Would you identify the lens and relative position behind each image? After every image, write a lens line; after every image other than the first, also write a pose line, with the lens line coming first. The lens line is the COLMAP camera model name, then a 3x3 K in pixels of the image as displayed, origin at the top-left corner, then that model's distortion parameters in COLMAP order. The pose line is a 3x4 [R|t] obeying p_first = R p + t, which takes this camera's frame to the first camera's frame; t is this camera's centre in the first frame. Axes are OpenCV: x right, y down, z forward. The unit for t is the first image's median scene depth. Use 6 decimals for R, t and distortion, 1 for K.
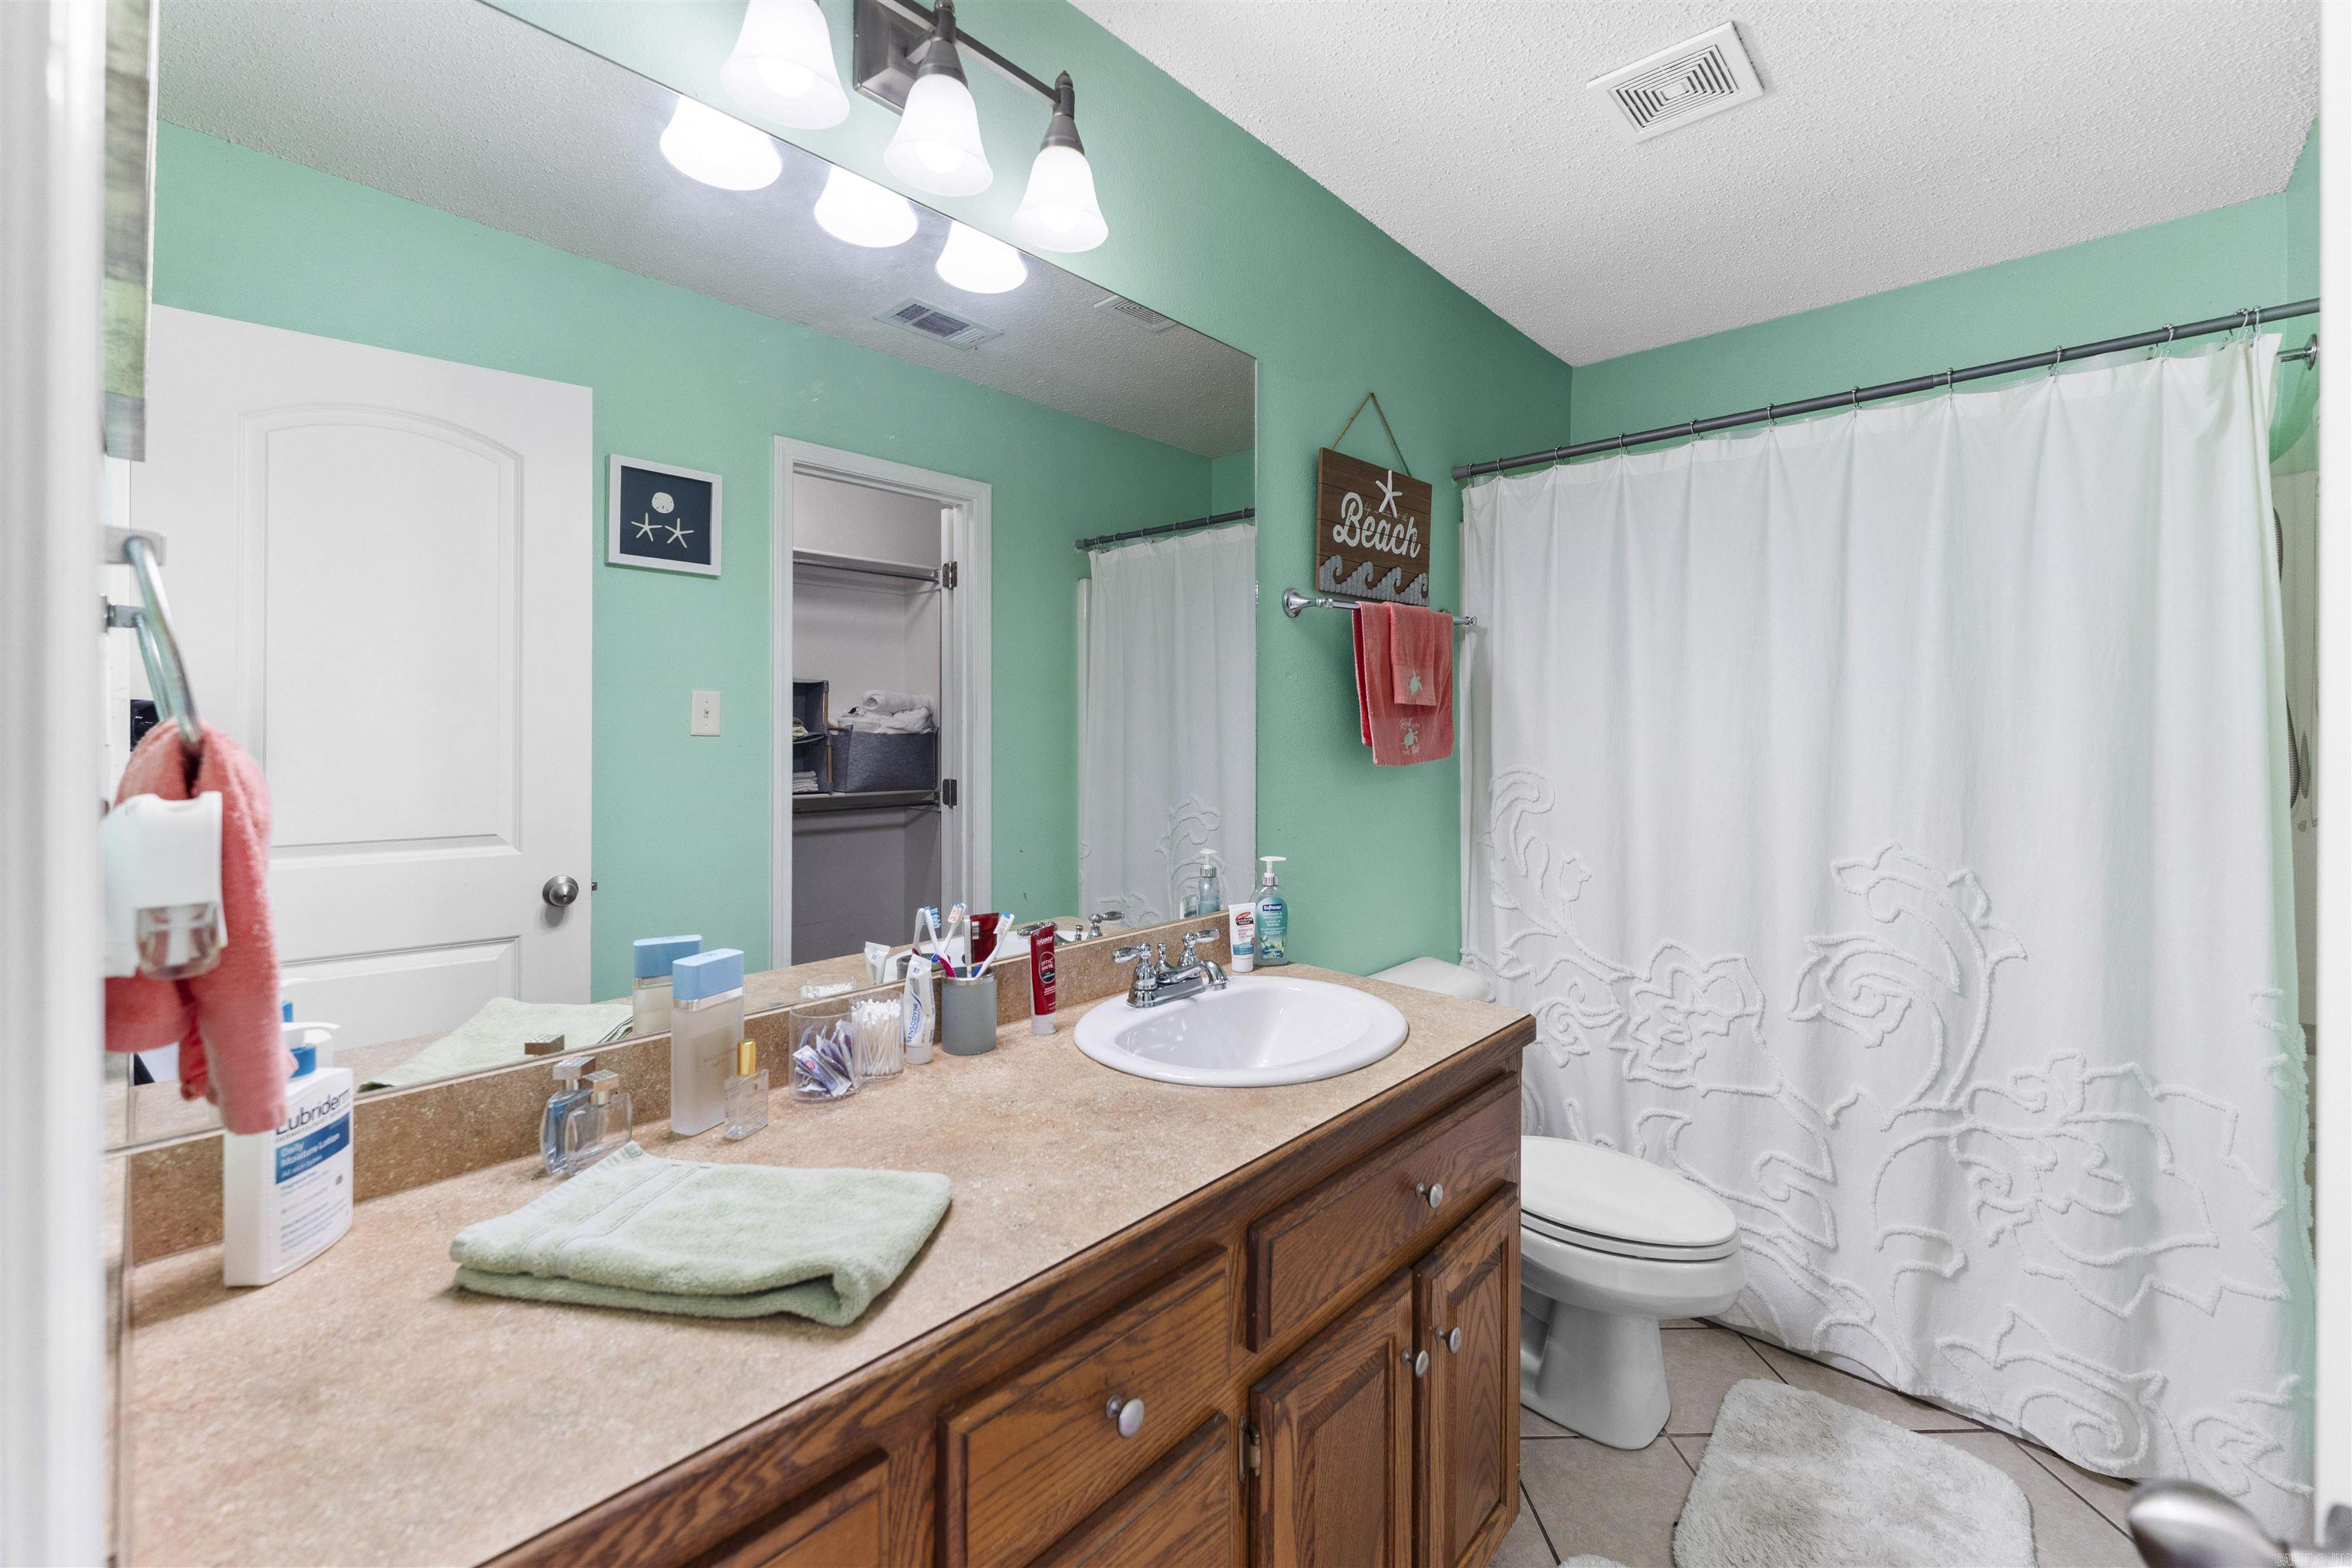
lens RADIAL K [[943.2, 0, 1156.8], [0, 943.2, 730.1], [0, 0, 1]] dist [-0.001209, -0.000301]
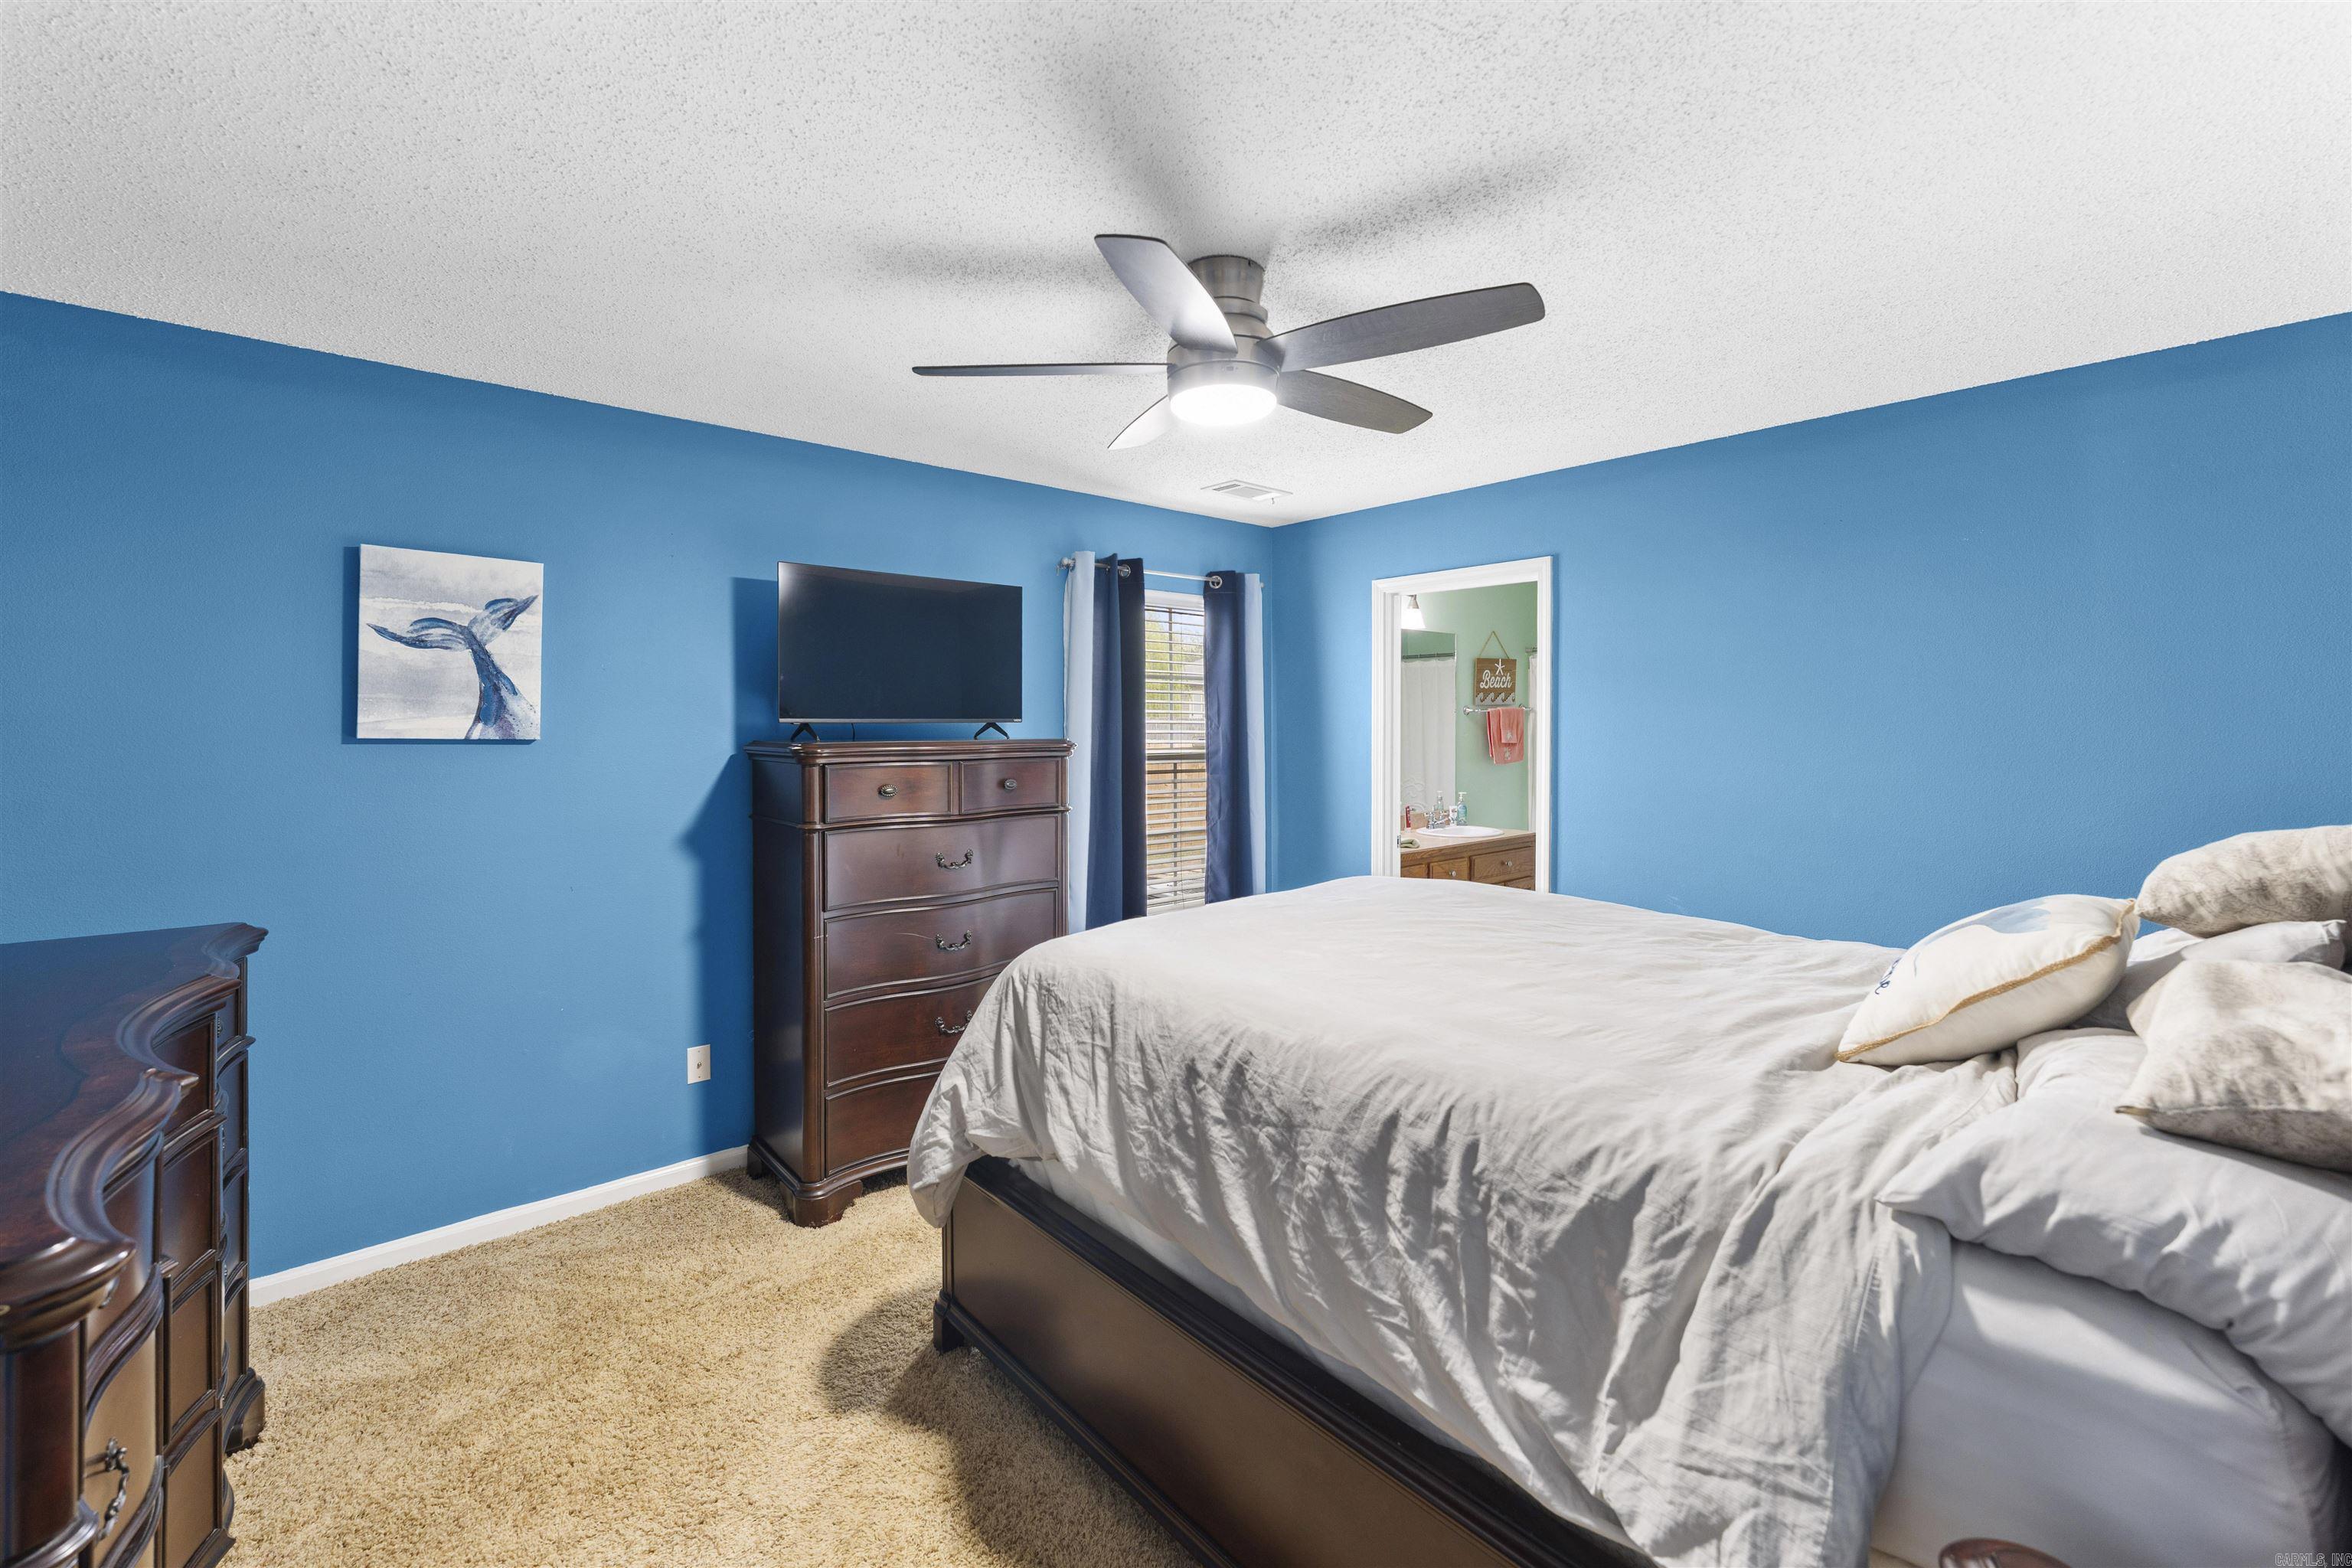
lens RADIAL K [[943.2, 0, 1157.7], [0, 943.2, 730.2], [0, 0, 1]] dist [-0.001209, -0.000301]
pose [[0.994012, 0.002939, -0.109228, -0.478443], [-0.002404, 0.999984, 0.005028, -0.079110], [0.109241, -0.004735, 0.994004, -1.982863]]
